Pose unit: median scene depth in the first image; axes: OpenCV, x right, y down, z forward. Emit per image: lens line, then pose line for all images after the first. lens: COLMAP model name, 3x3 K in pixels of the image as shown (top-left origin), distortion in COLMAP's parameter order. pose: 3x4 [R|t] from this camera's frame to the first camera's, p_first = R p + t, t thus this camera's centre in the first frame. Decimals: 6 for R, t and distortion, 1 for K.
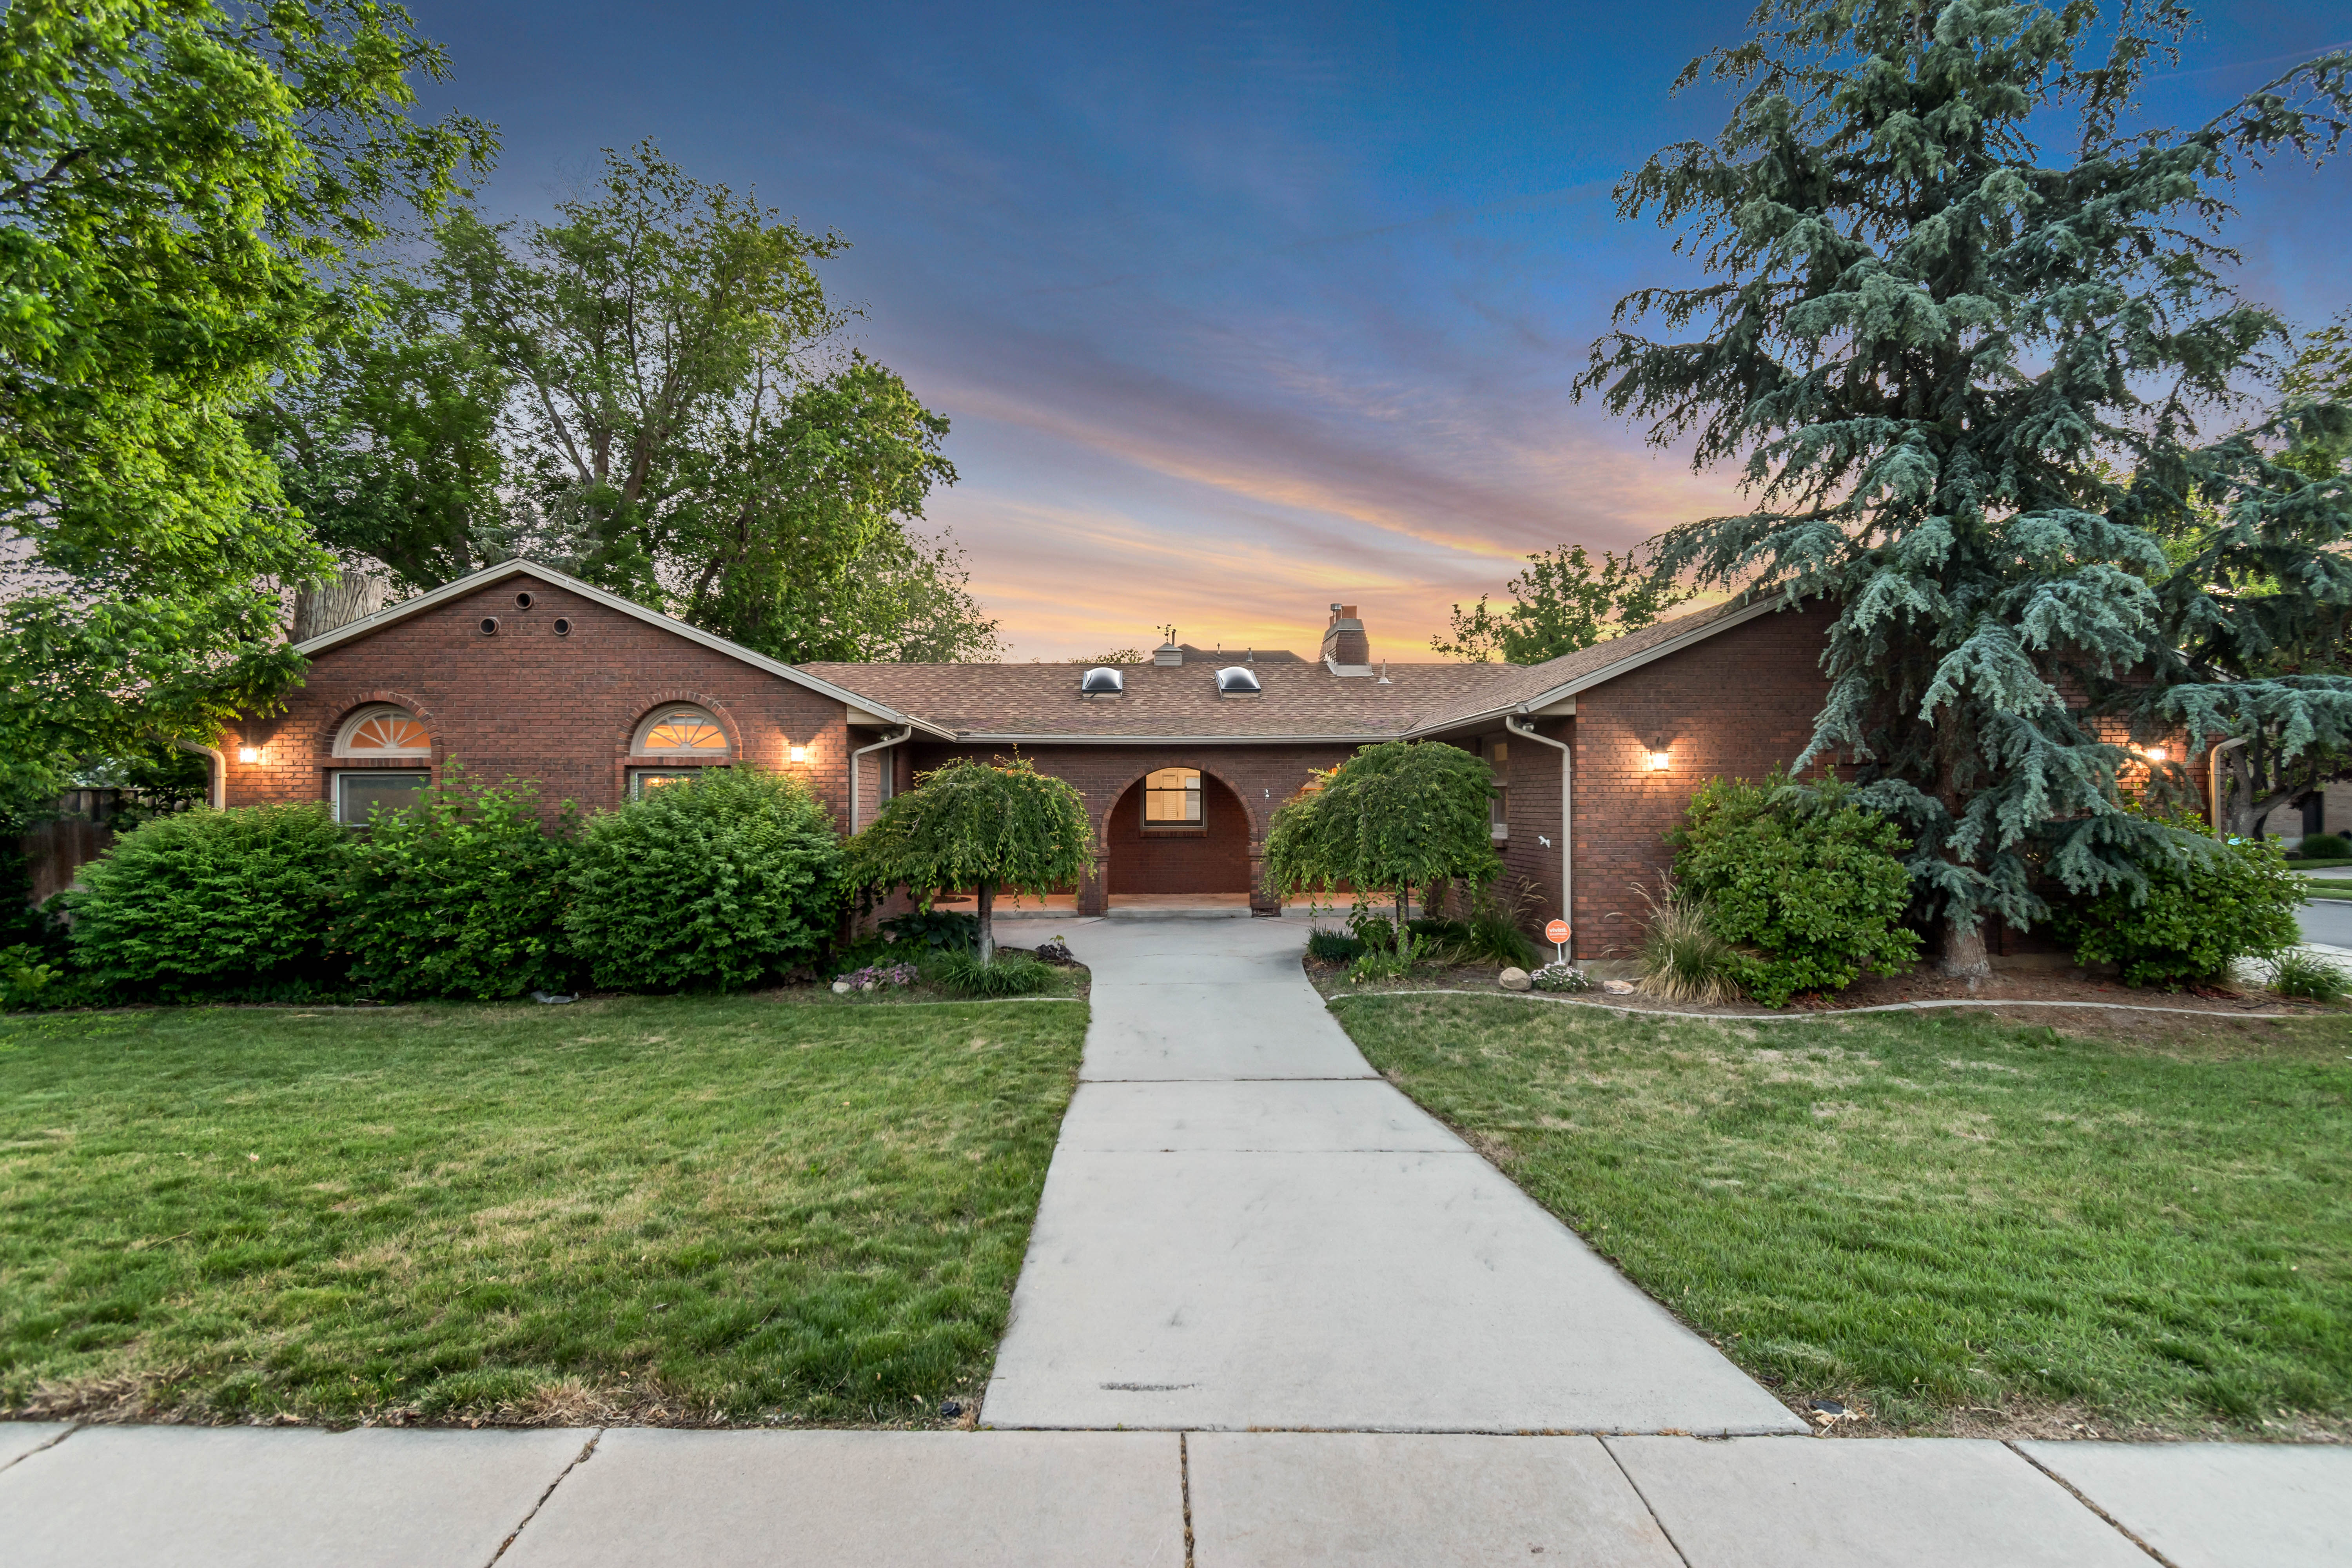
lens RADIAL K [[1073.0, 0, 1171.7], [0, 1073.0, 788.1], [0, 0, 1]] dist [0.018305, 0.000019]
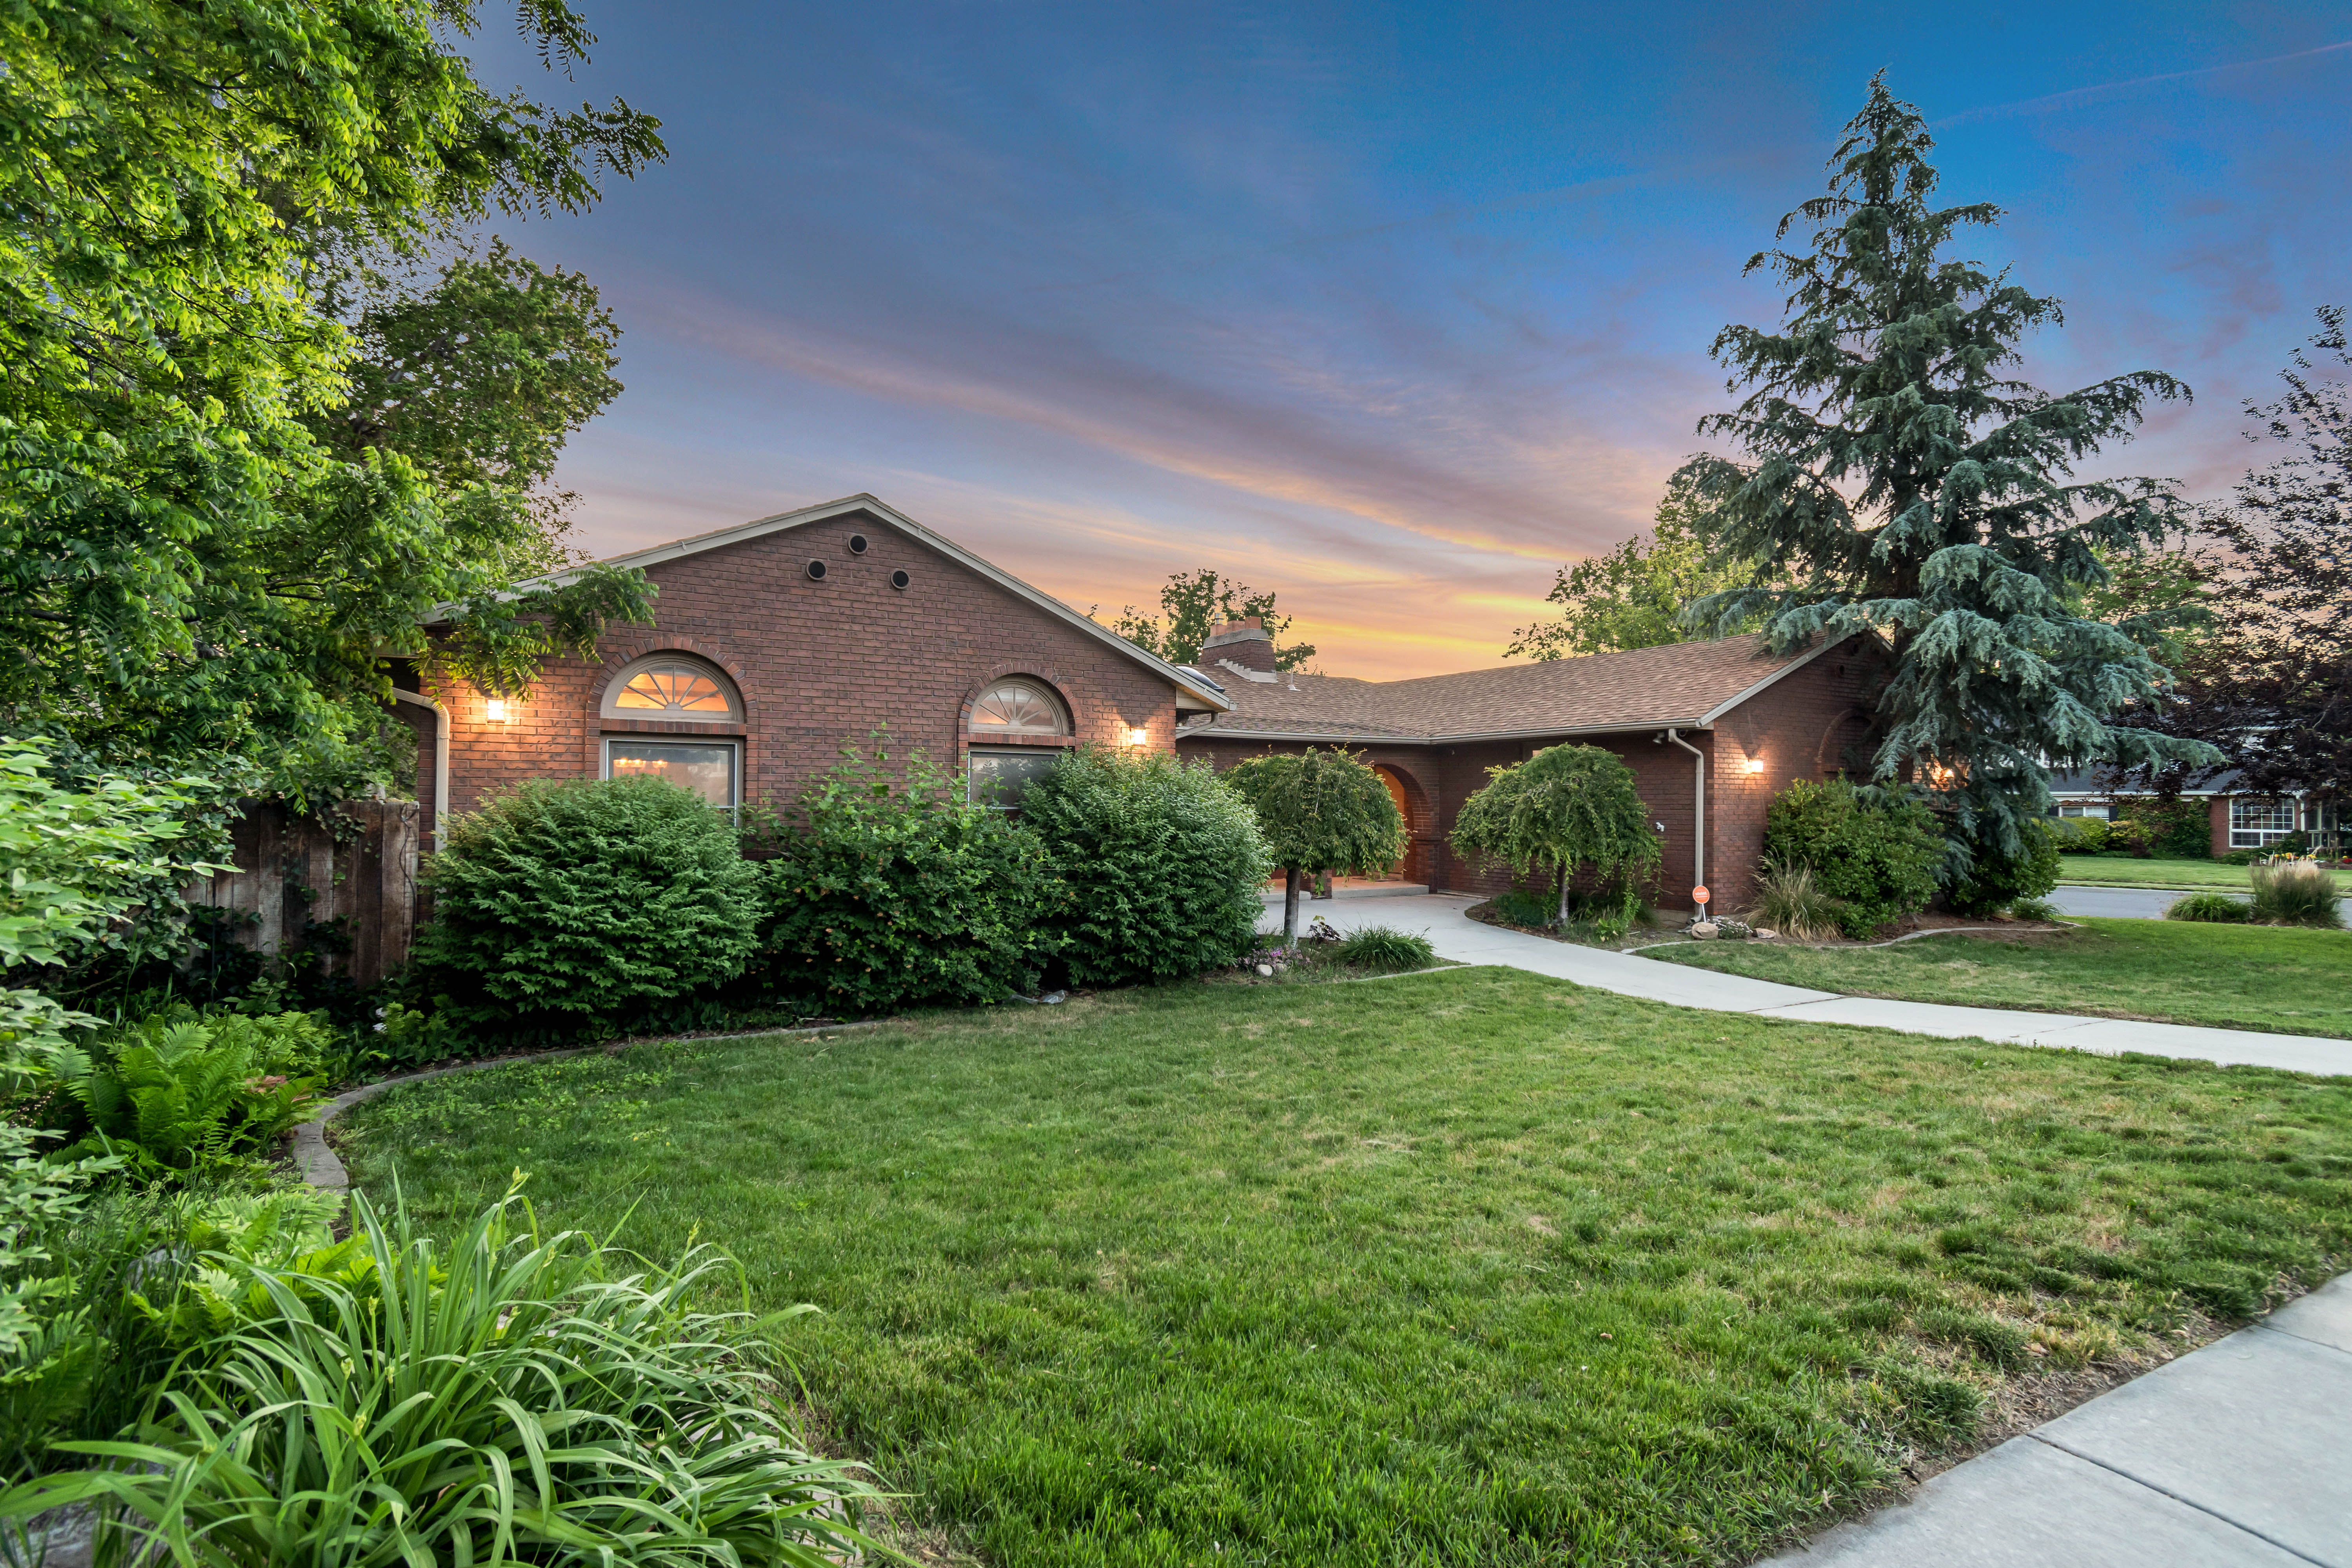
lens RADIAL K [[1073.0, 0, 1172.5], [0, 1073.0, 779.7], [0, 0, 1]] dist [0.018305, 0.000019]
pose [[0.882202, 0.018469, 0.470509, -0.774013], [-0.013852, 0.999816, -0.013274, 0.018729], [-0.470668, 0.005193, 0.882295, 0.140516]]
